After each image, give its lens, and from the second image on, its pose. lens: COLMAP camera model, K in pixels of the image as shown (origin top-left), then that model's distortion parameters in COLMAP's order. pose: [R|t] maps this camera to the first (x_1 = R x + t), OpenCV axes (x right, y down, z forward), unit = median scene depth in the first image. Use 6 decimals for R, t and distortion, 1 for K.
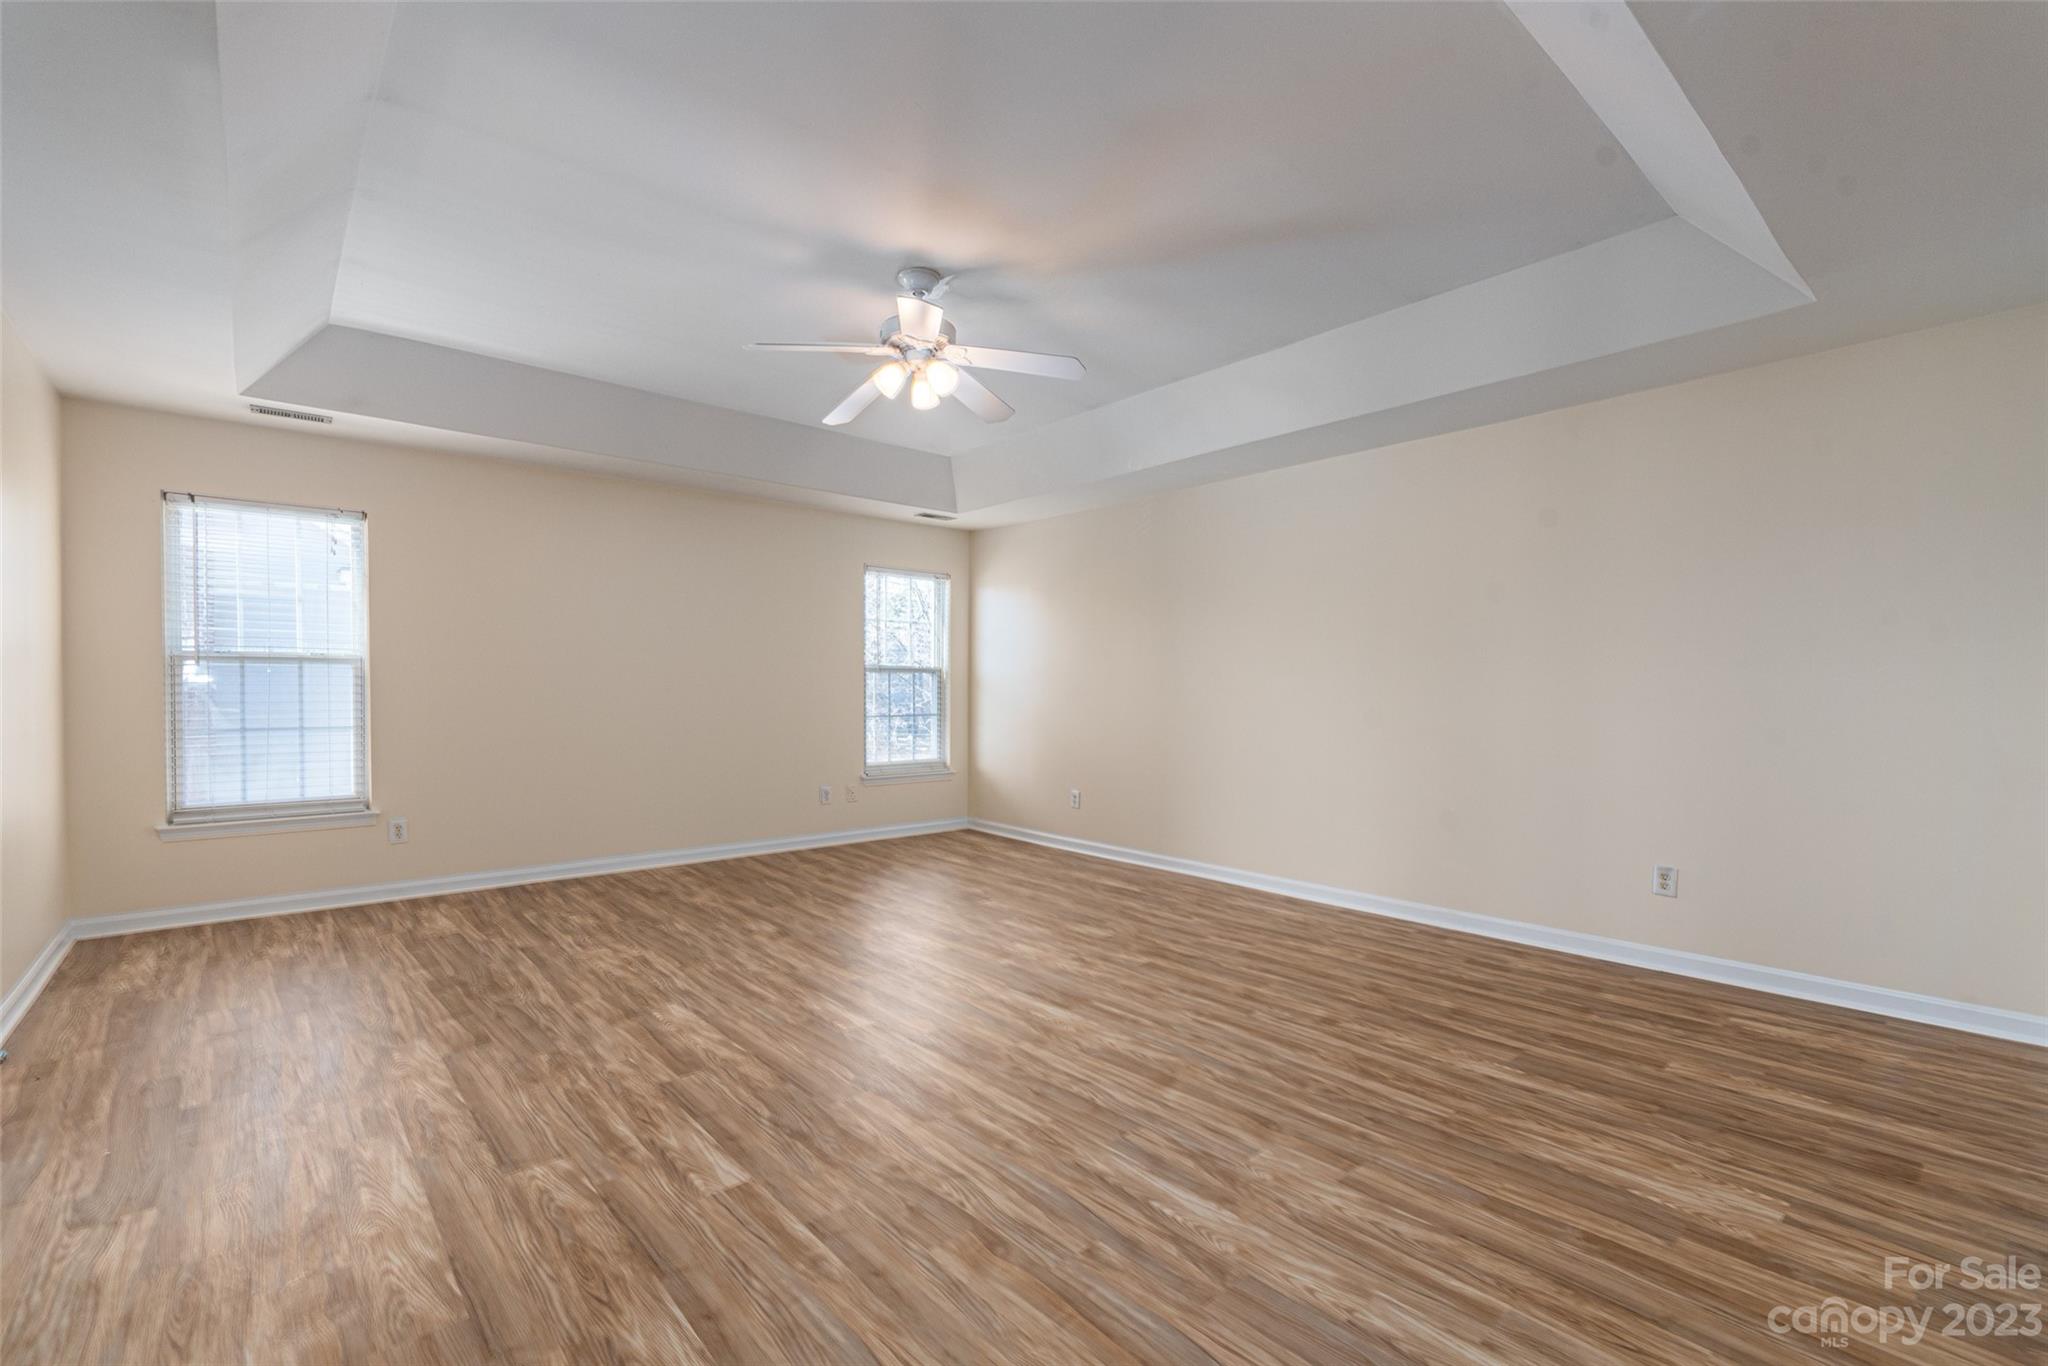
lens RADIAL K [[892.3, 0, 1031.5], [0, 892.3, 683.2], [0, 0, 1]] dist [0.002481, 0.000017]
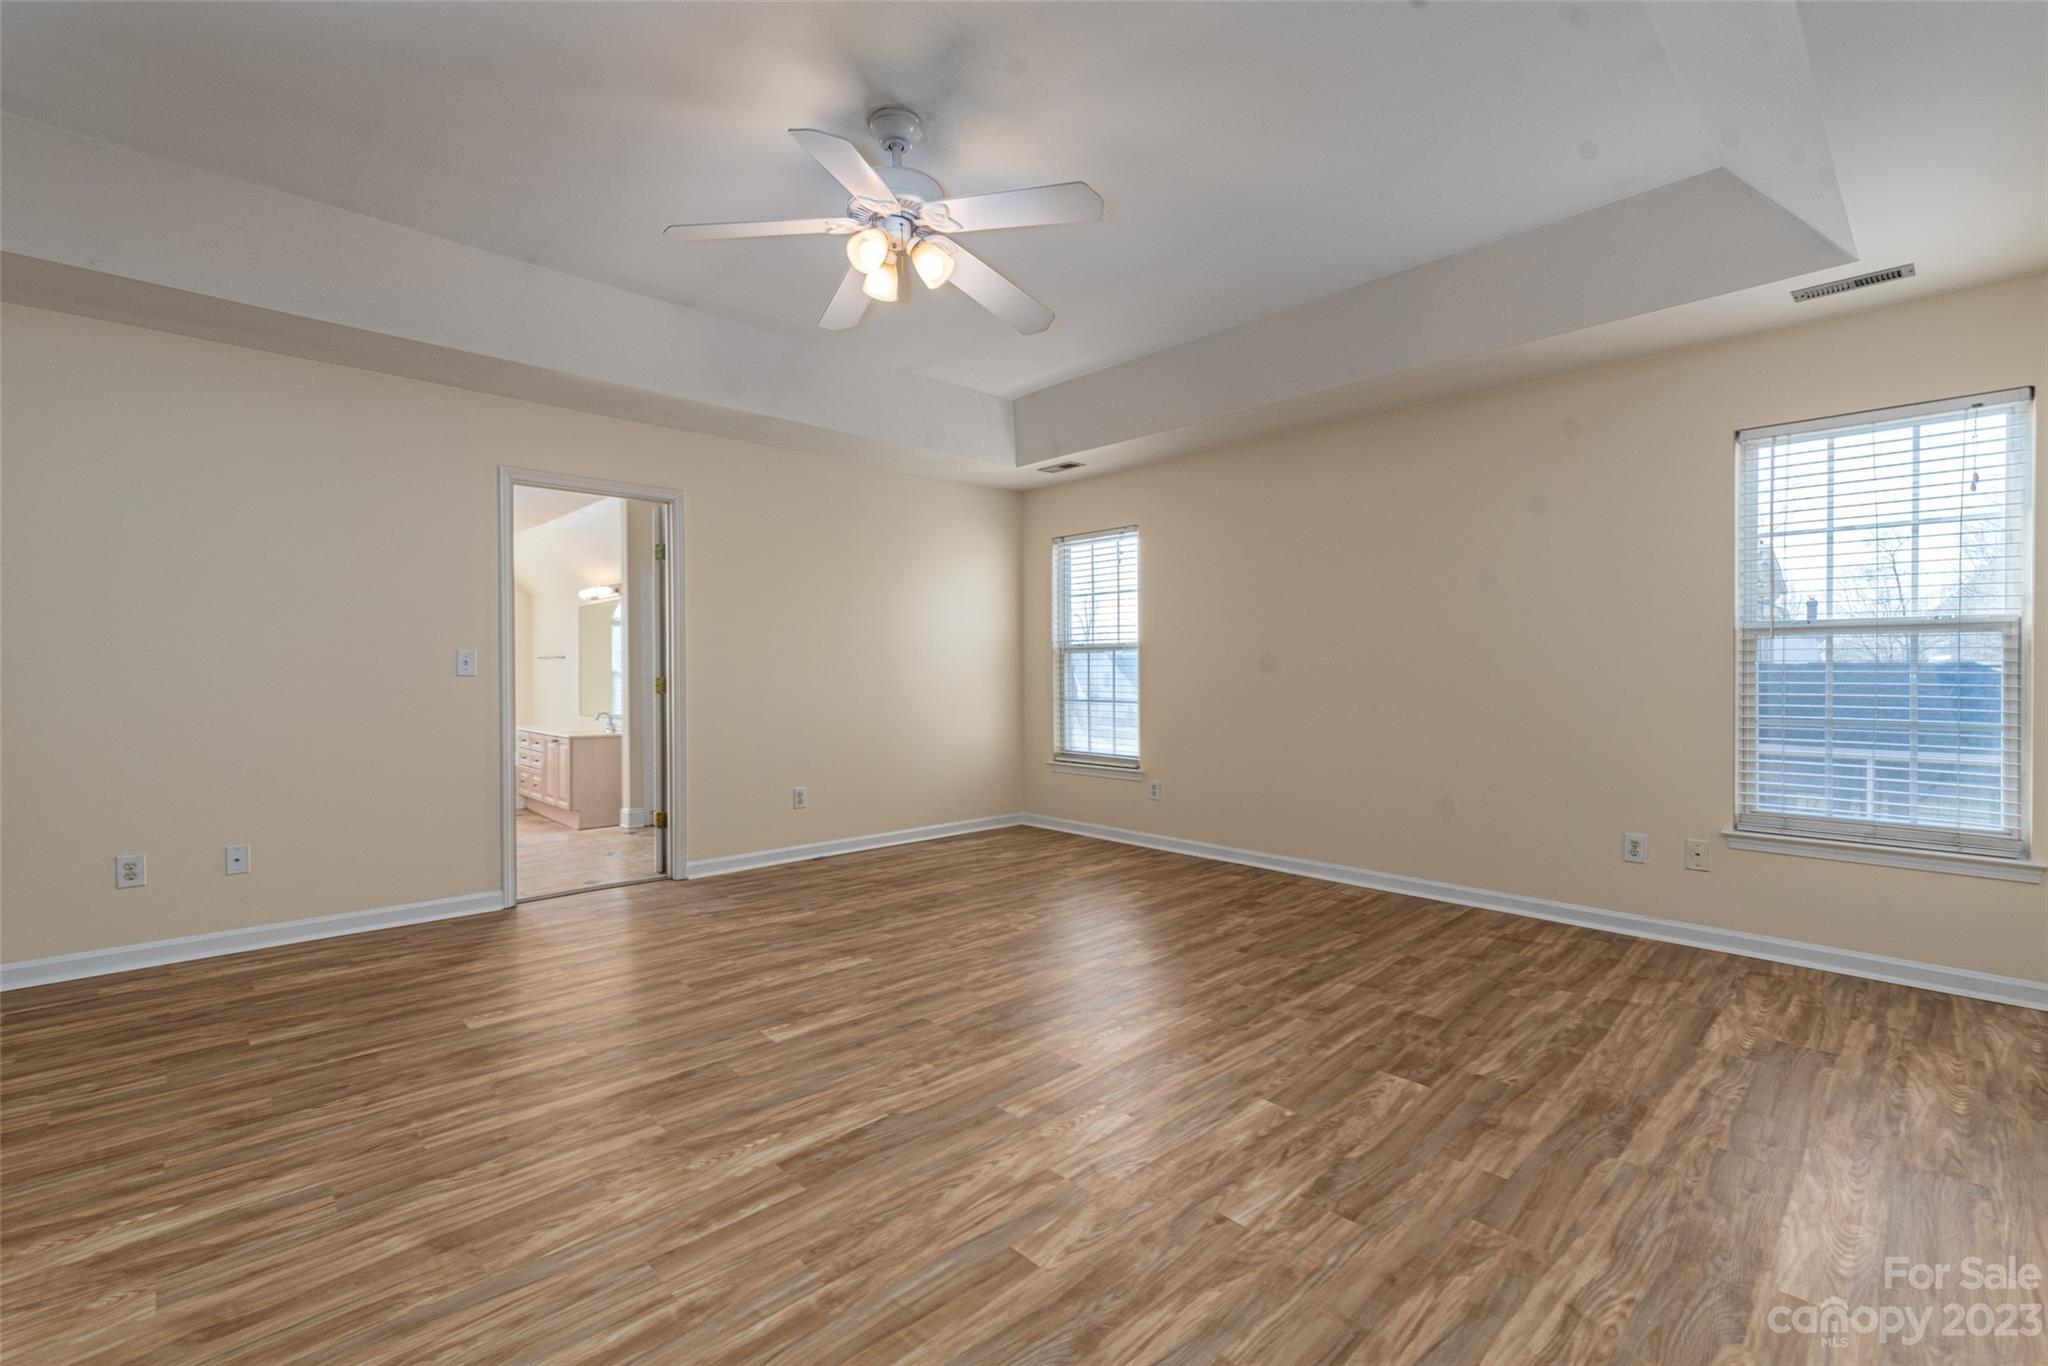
lens RADIAL K [[892.3, 0, 1031.4], [0, 892.3, 692.1], [0, 0, 1]] dist [0.002481, 0.000017]
pose [[0.036326, 0.024289, -0.999045, 0.689810], [0.008290, 0.999663, 0.024605, 0.007451], [0.999306, -0.009176, 0.036112, 1.167229]]
